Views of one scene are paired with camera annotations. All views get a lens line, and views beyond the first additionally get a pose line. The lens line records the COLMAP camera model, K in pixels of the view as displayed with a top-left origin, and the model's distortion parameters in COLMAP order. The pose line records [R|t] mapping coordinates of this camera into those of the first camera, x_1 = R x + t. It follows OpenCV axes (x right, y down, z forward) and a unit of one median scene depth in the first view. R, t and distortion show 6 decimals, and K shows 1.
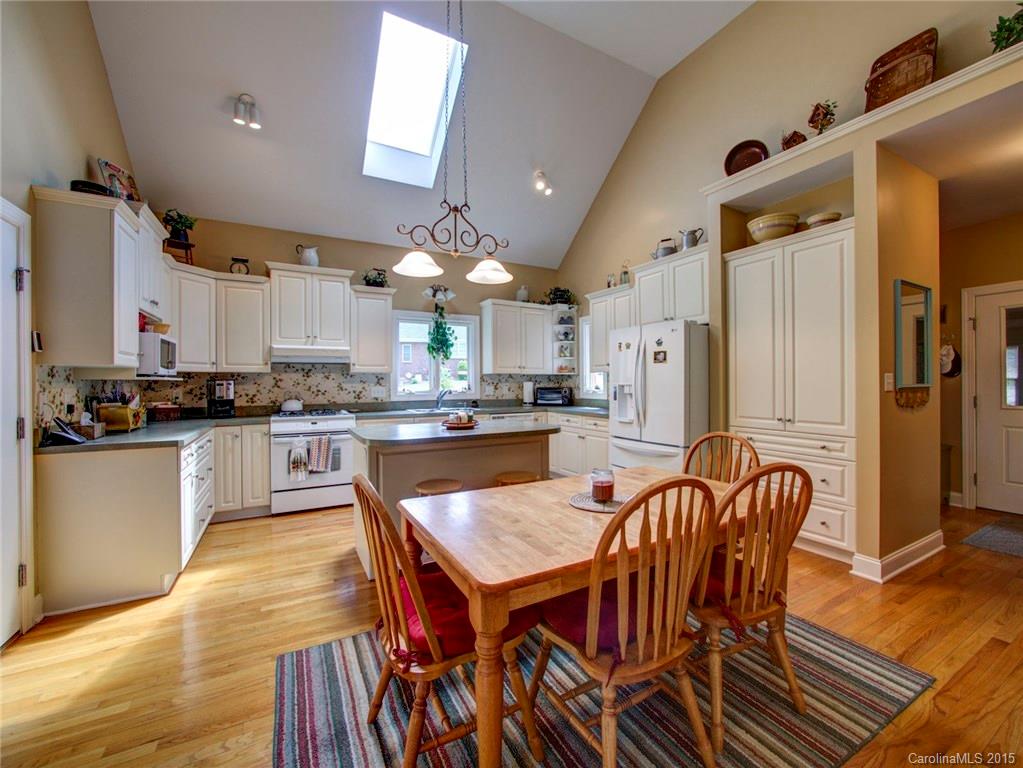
lens RADIAL K [[418.9, 0, 514.6], [0, 418.9, 382.3], [0, 0, 1]] dist [-0.018352, -0.000041]
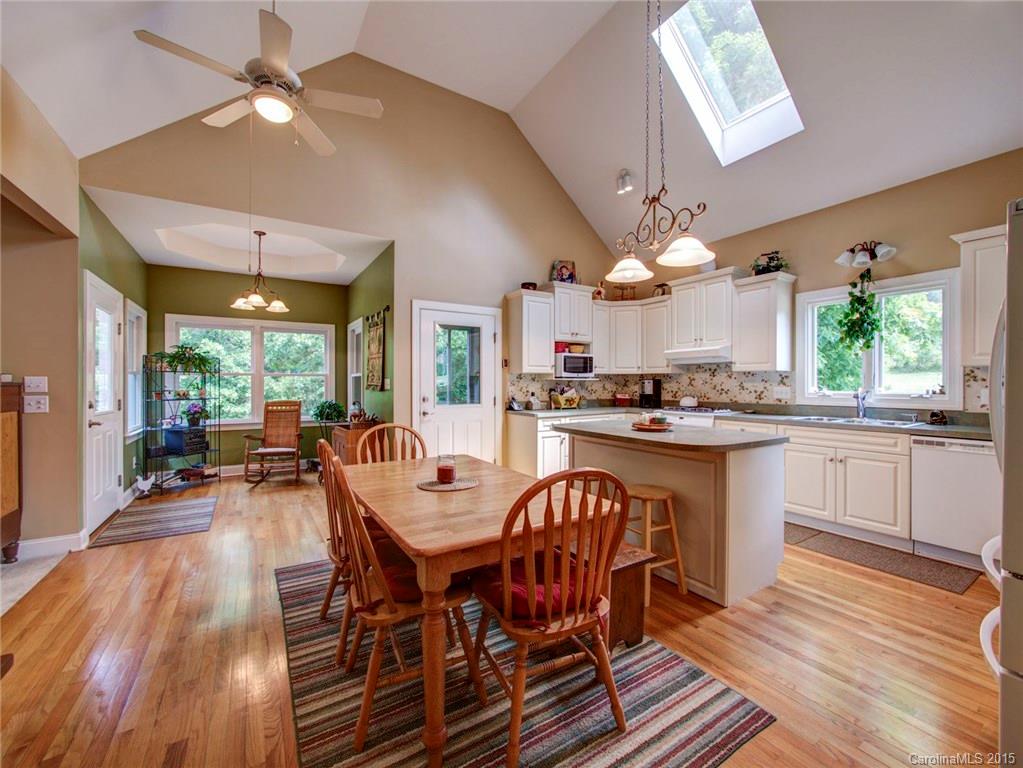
lens RADIAL K [[418.9, 0, 511.4], [0, 418.9, 384.0], [0, 0, 1]] dist [-0.018352, -0.000041]
pose [[0.057295, 0.008732, -0.998319, 0.771248], [0.000562, 0.999961, 0.008778, -0.004284], [0.998357, -0.001064, 0.057288, 0.606846]]
